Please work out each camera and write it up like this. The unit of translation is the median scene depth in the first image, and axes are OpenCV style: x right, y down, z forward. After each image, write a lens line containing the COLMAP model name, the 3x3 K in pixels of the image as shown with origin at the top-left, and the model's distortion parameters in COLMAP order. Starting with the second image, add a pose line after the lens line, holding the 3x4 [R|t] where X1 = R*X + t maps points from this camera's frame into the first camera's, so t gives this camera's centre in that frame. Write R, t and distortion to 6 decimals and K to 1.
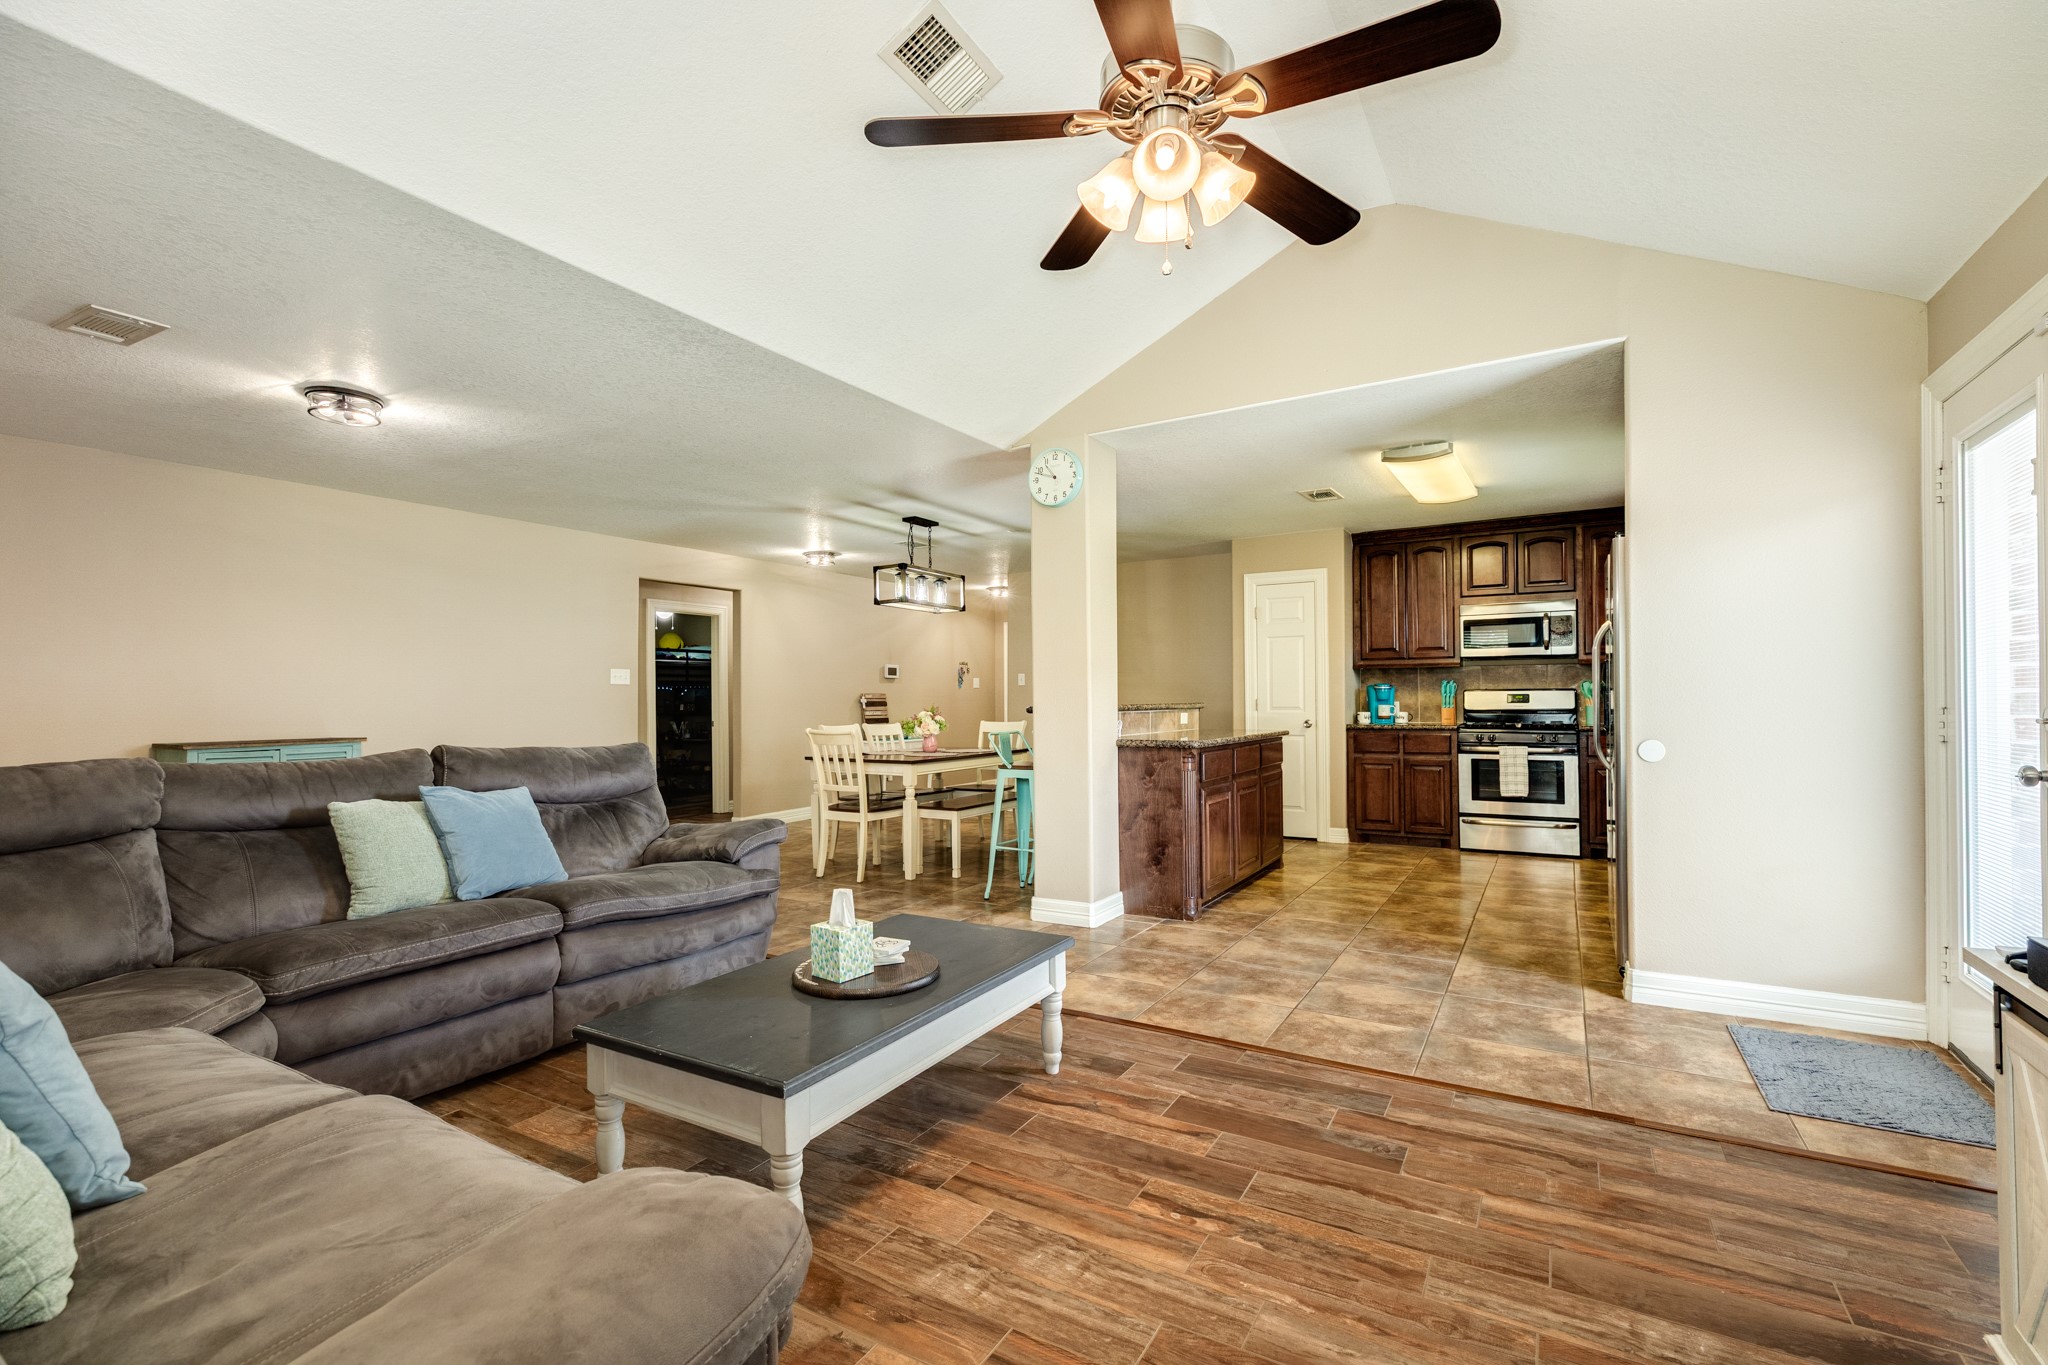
lens RADIAL K [[911.0, 0, 1022.2], [0, 911.0, 688.7], [0, 0, 1]] dist [0.005057, -0.000085]
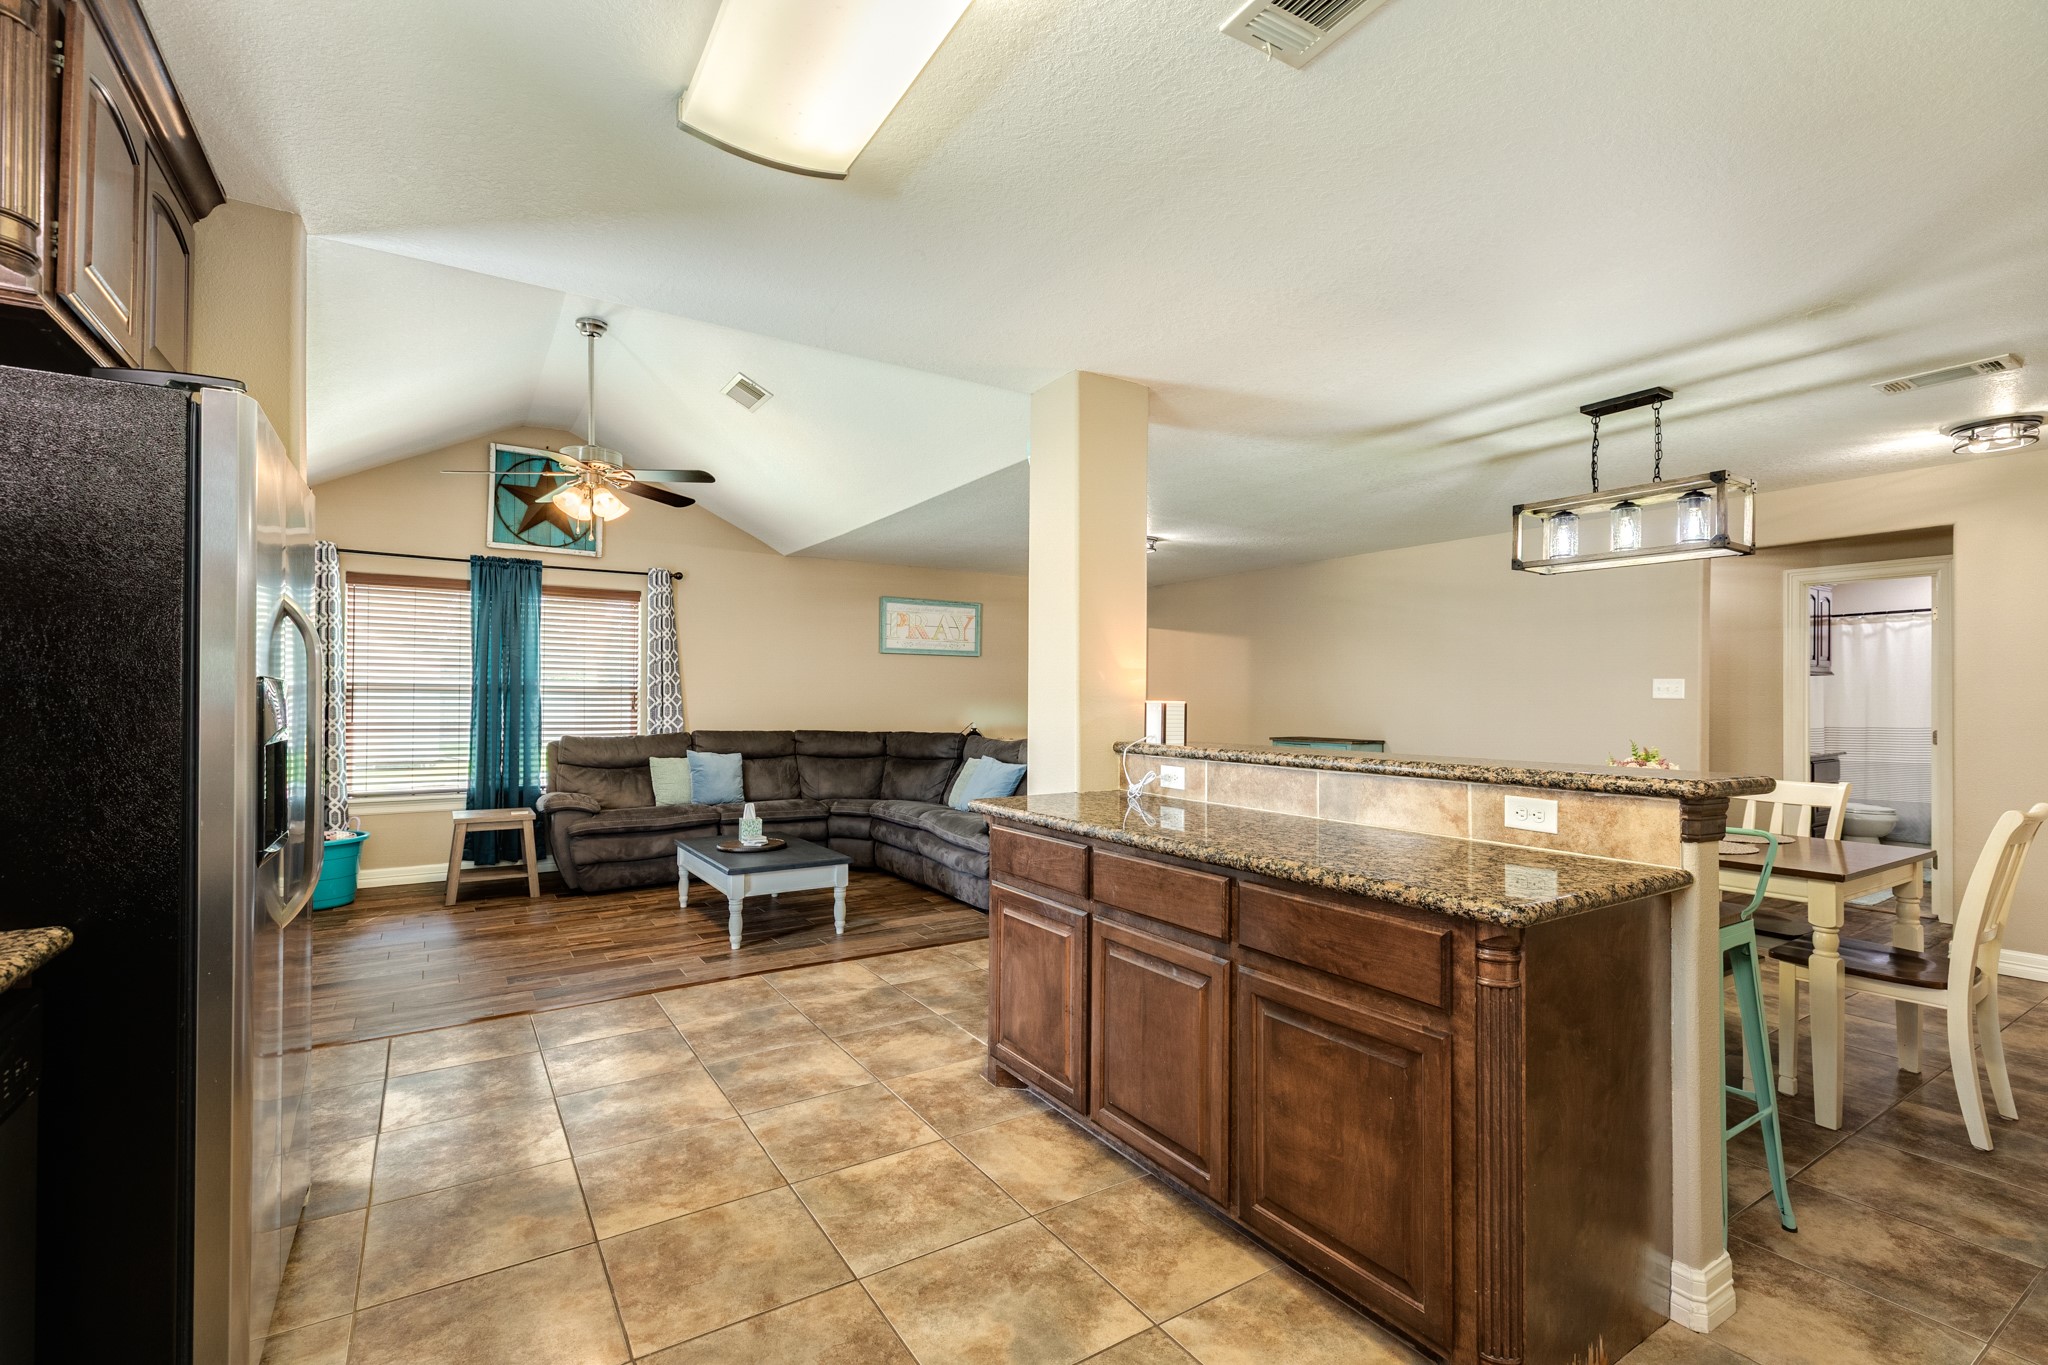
lens RADIAL K [[911.0, 0, 1022.2], [0, 911.0, 688.7], [0, 0, 1]] dist [0.005057, -0.000085]
pose [[-0.448393, -0.003595, -0.893829, 0.551098], [0.009228, 0.999920, -0.008651, -0.012965], [0.893789, -0.012127, -0.448324, 0.953552]]
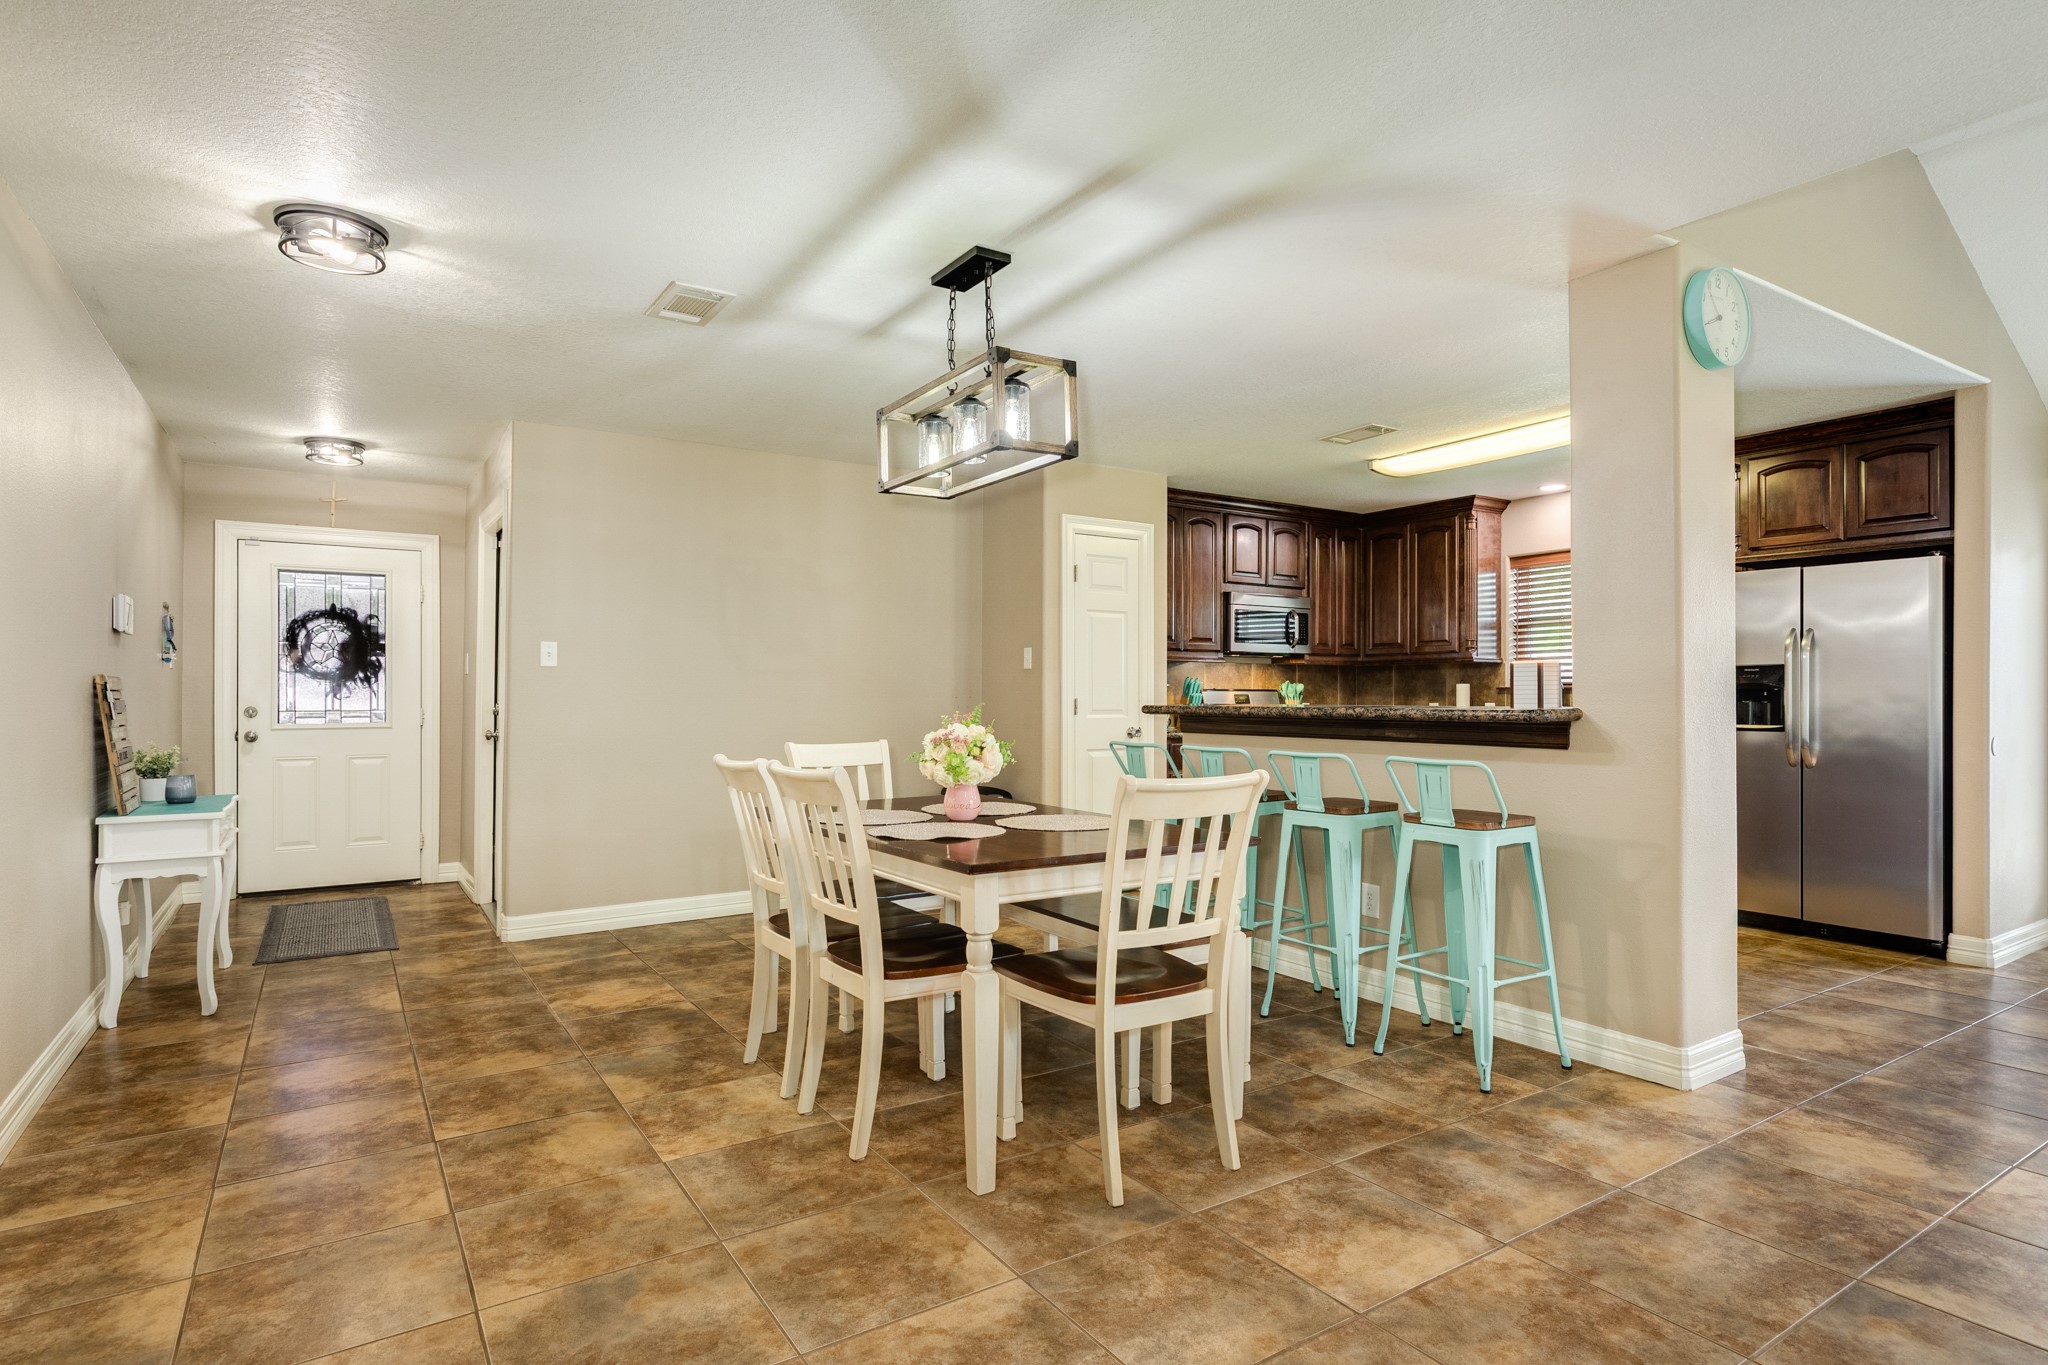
lens RADIAL K [[1069.7, 0, 1026.7], [0, 1069.7, 687.8], [0, 0, 1]] dist [-0.001271, 0.000025]
pose [[0.442052, 0.014918, 0.896865, -0.554031], [-0.013598, 0.999858, -0.009929, 0.013255], [-0.896886, -0.007806, 0.442192, 0.784341]]
